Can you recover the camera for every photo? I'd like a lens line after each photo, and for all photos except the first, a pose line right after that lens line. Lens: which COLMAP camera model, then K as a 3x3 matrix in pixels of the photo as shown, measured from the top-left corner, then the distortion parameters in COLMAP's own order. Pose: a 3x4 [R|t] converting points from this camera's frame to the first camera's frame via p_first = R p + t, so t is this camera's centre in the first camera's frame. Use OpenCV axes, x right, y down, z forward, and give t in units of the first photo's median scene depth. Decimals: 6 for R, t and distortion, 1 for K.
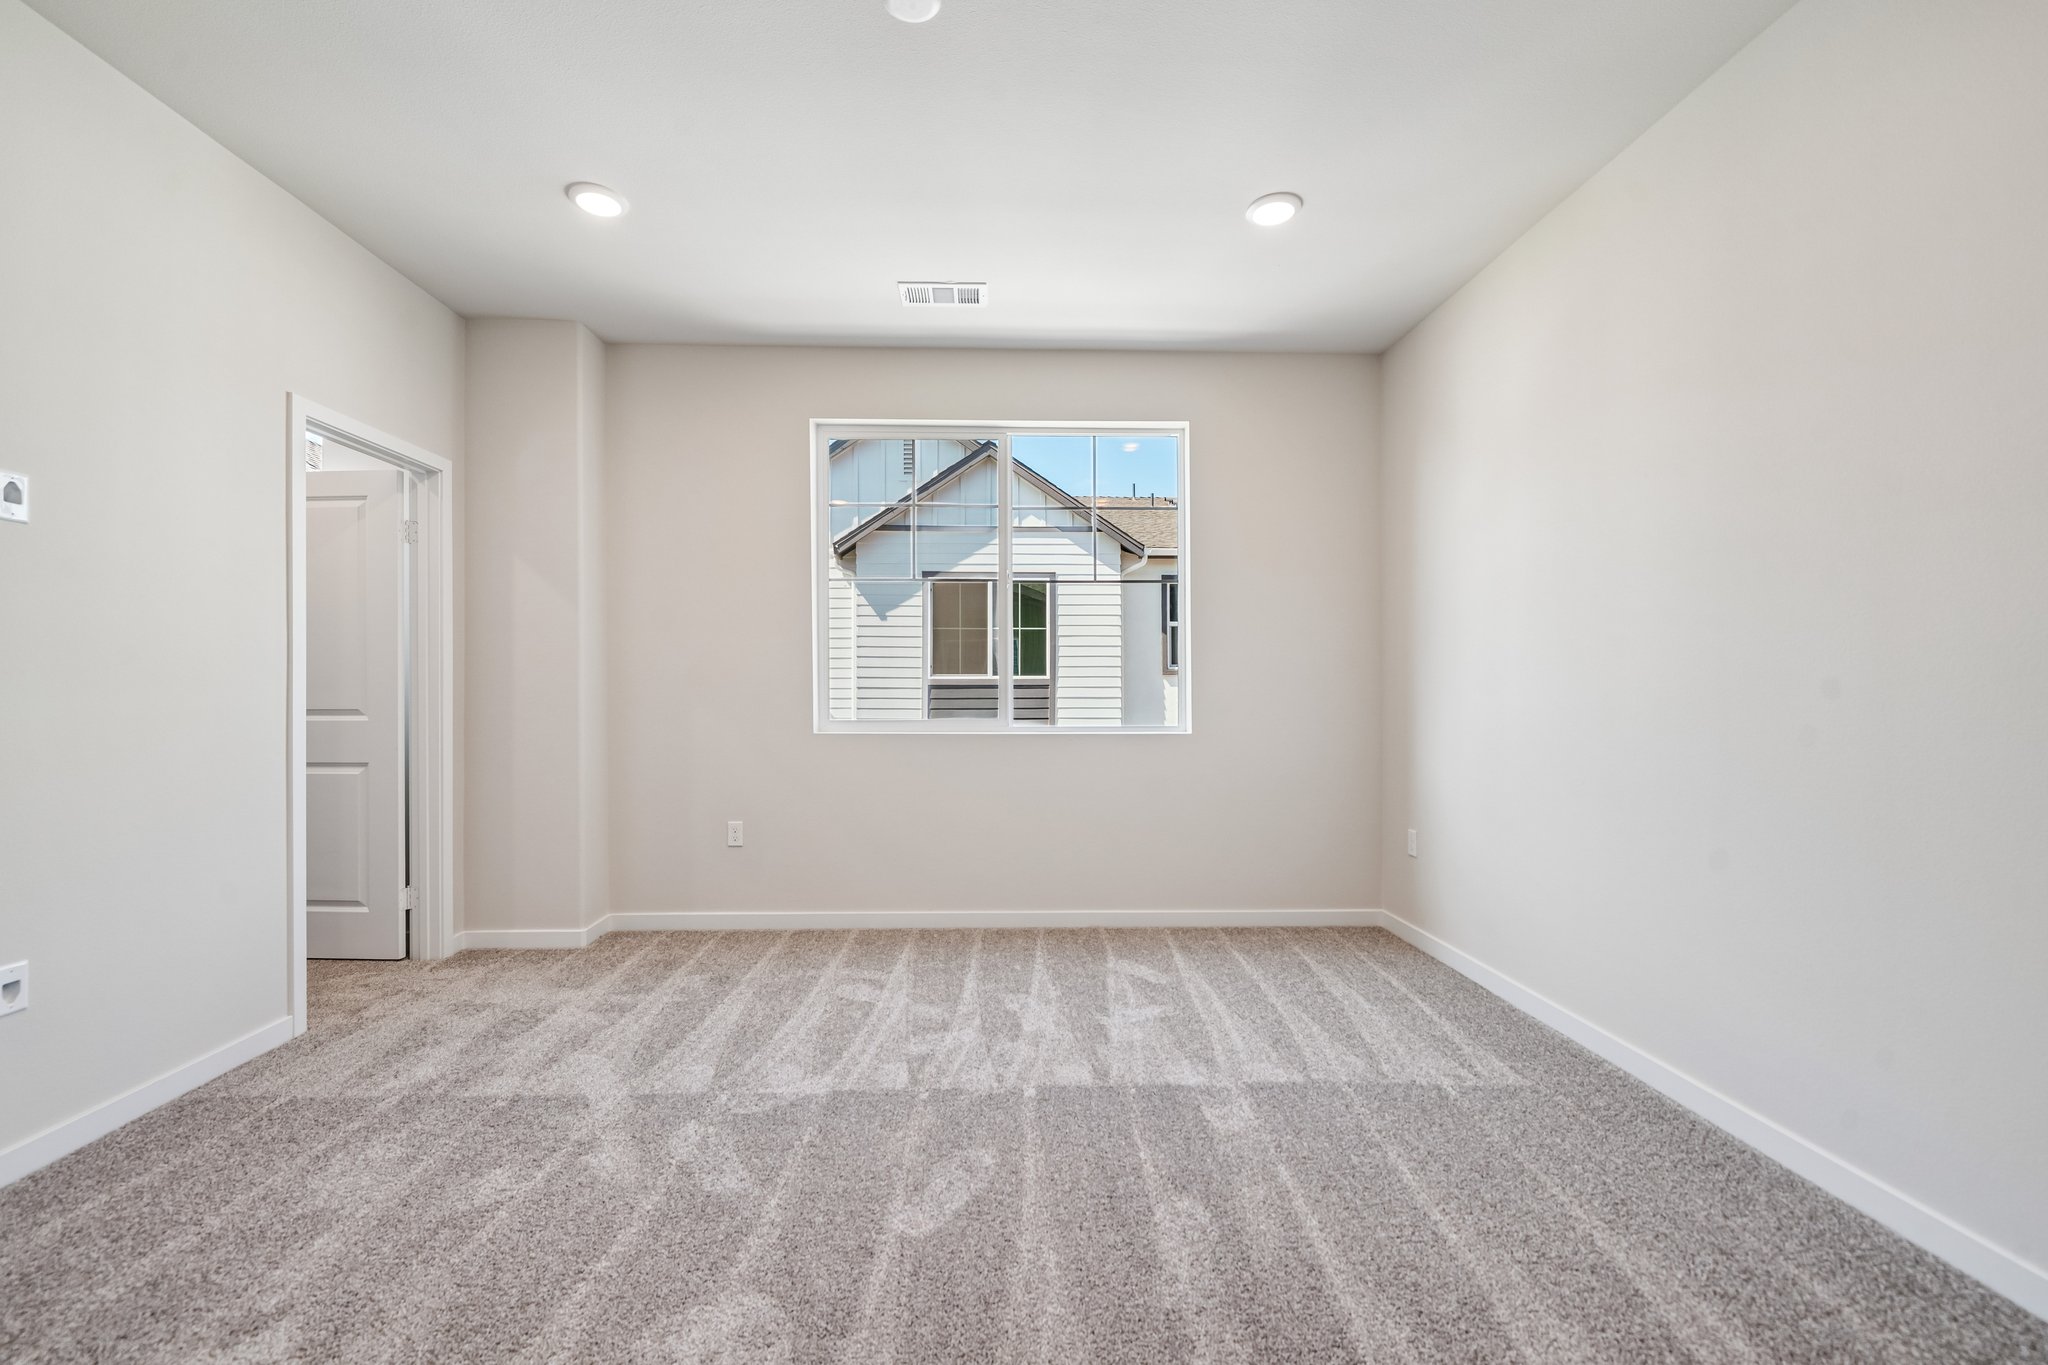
lens RADIAL K [[843.7, 0, 1012.7], [0, 843.7, 690.3], [0, 0, 1]] dist [-0.001463, -0.000101]
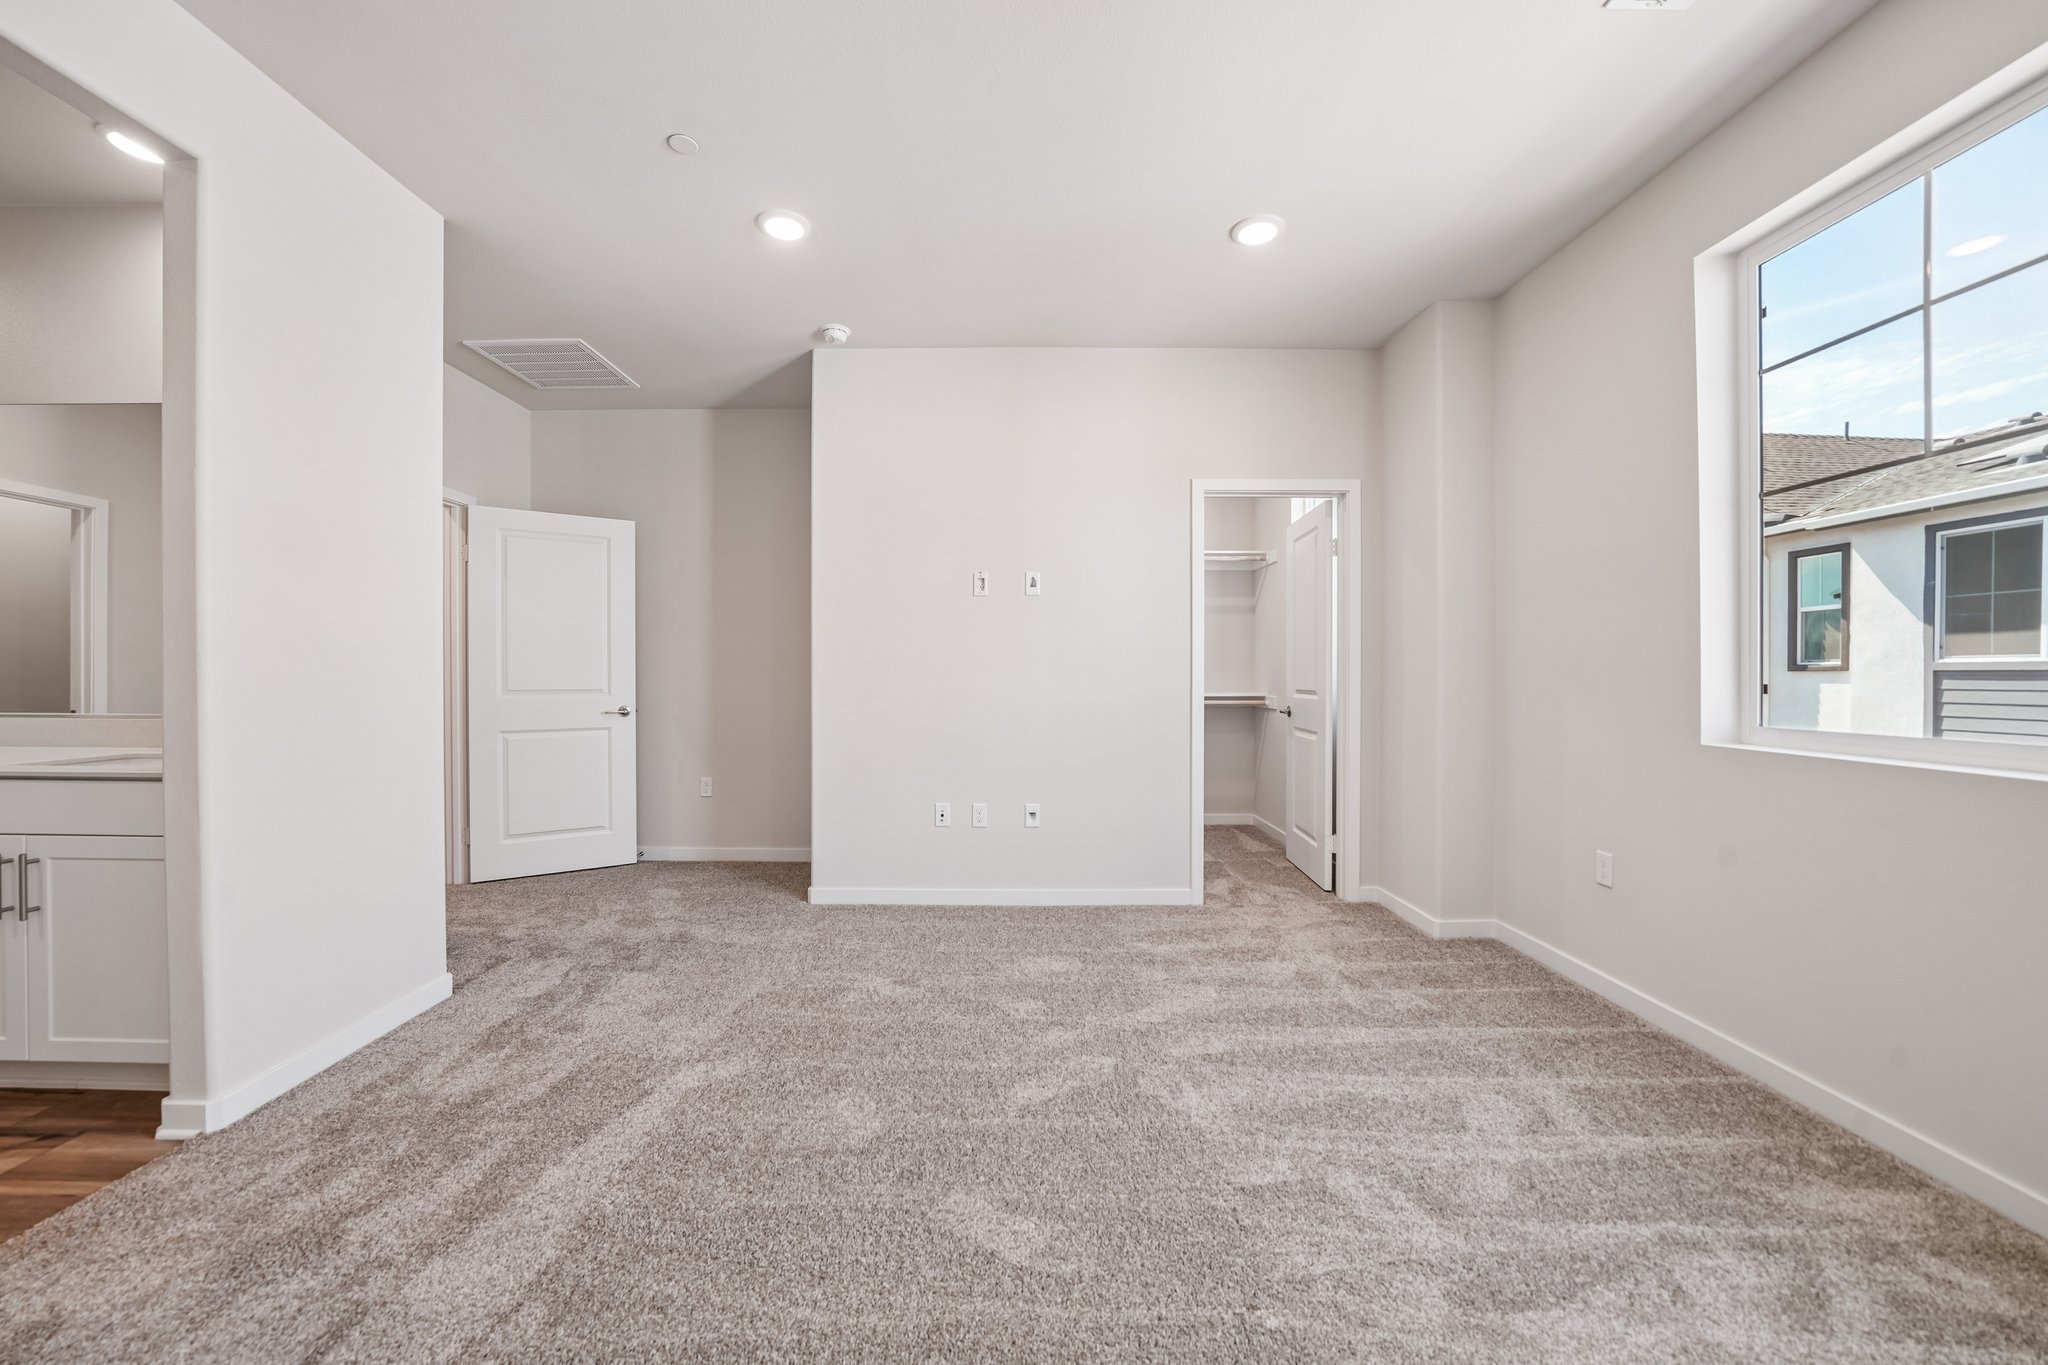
lens RADIAL K [[737.1, 0, 1001.8], [0, 737.1, 682.1], [0, 0, 1]] dist [-0.016371, 0.000529]
pose [[-0.045275, 0.004185, -0.998966, 0.419974], [0.002146, 0.999989, 0.004092, 0.003694], [0.998972, -0.001958, -0.045284, 0.623414]]
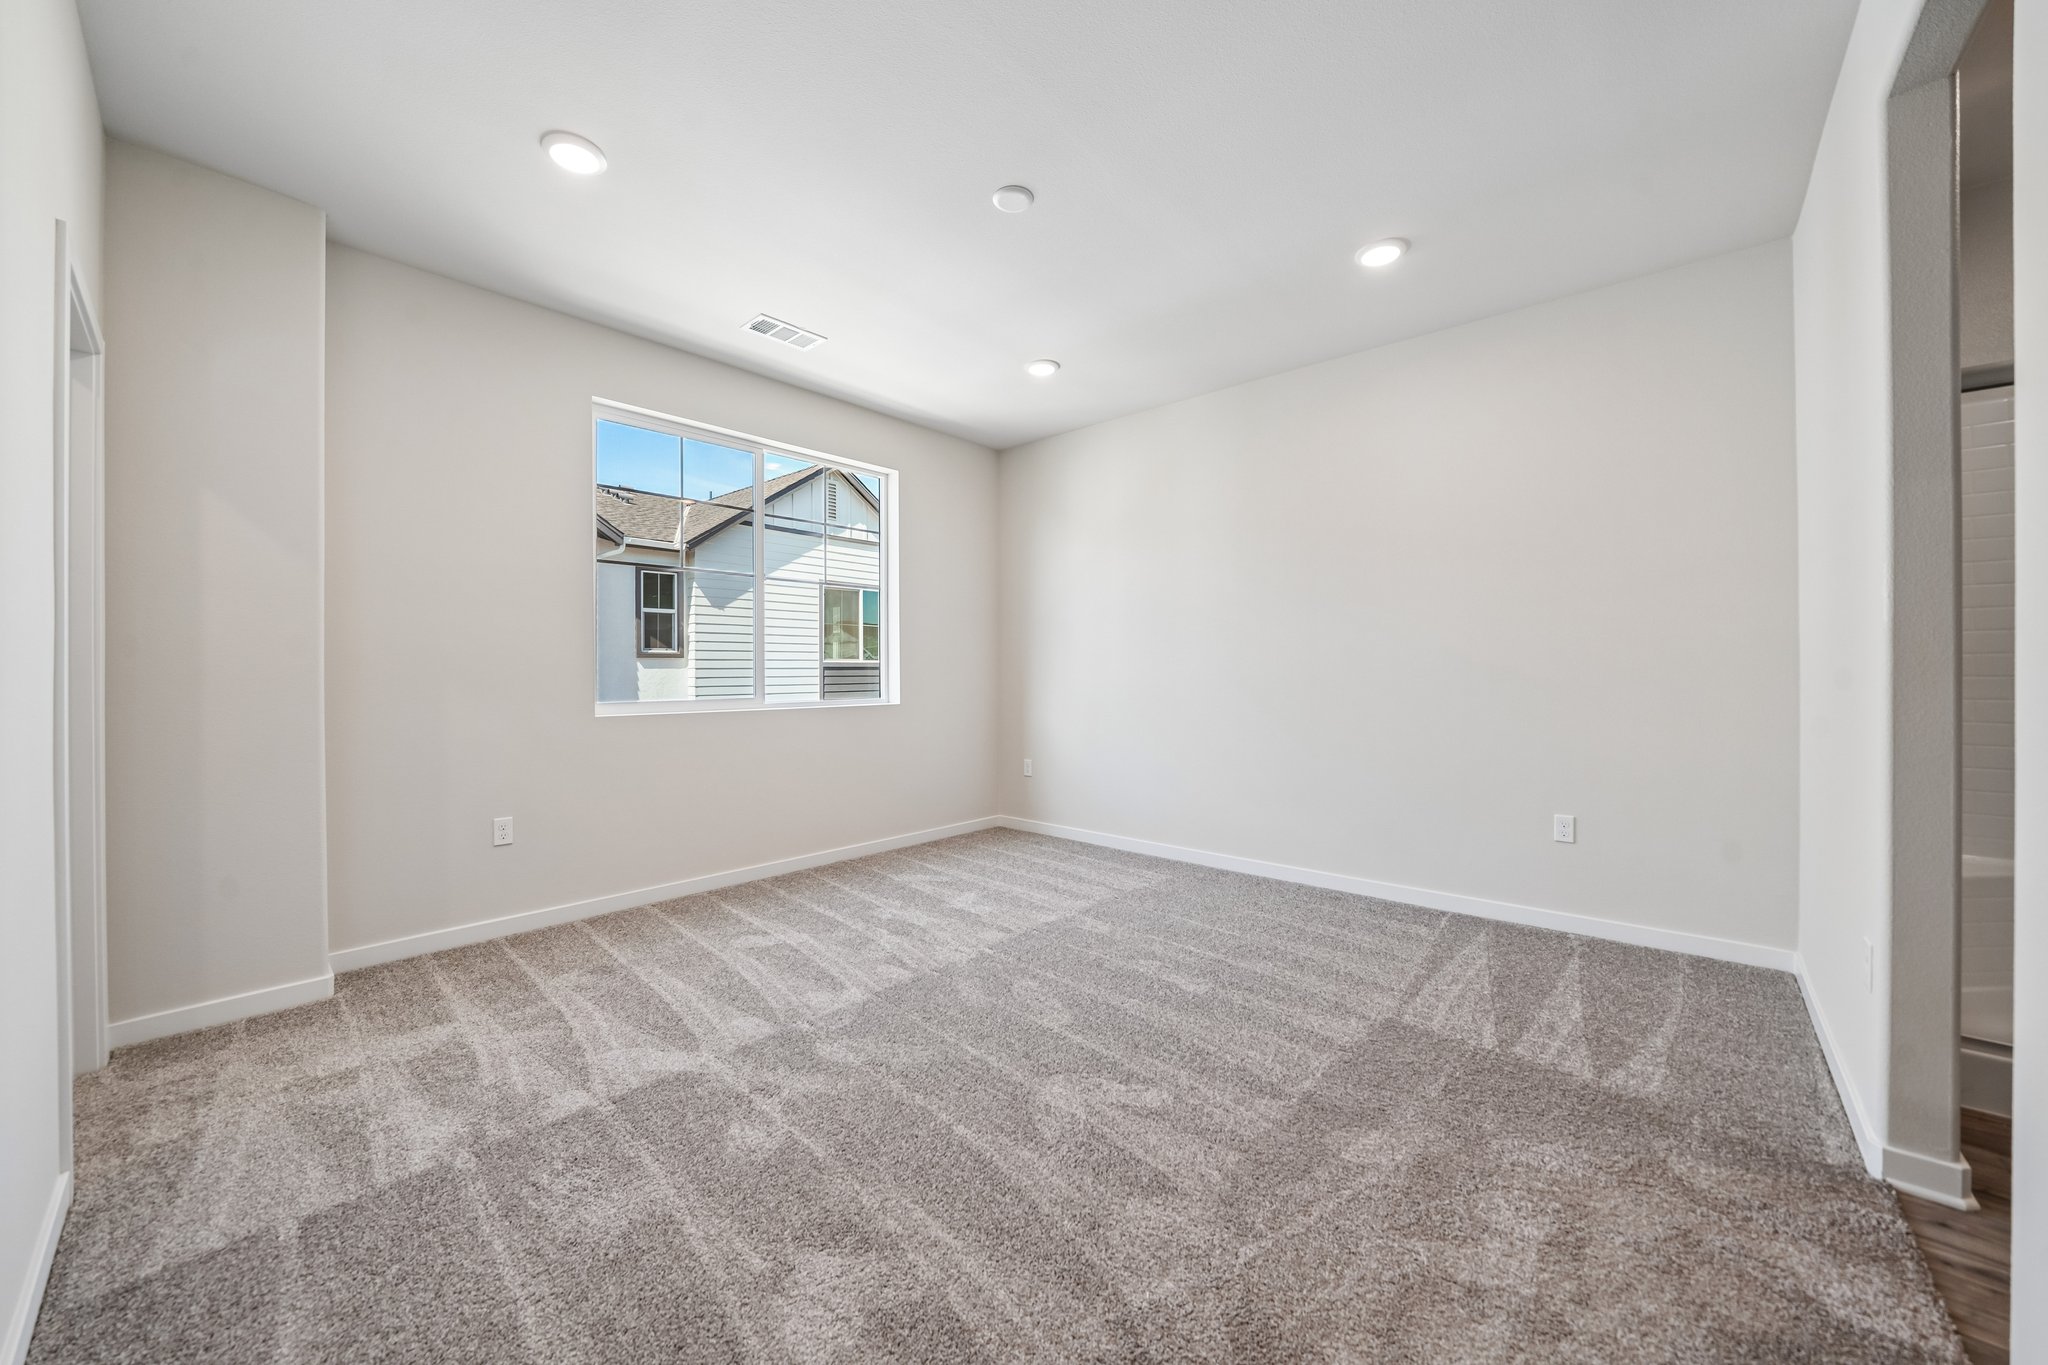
lens RADIAL K [[737.1, 0, 1008.9], [0, 737.1, 675.8], [0, 0, 1]] dist [-0.016371, 0.000529]
pose [[0.696266, -0.006358, 0.717756, -0.642840], [0.001817, 0.999973, 0.007095, -0.002665], [-0.717781, -0.003636, 0.696259, 0.075001]]
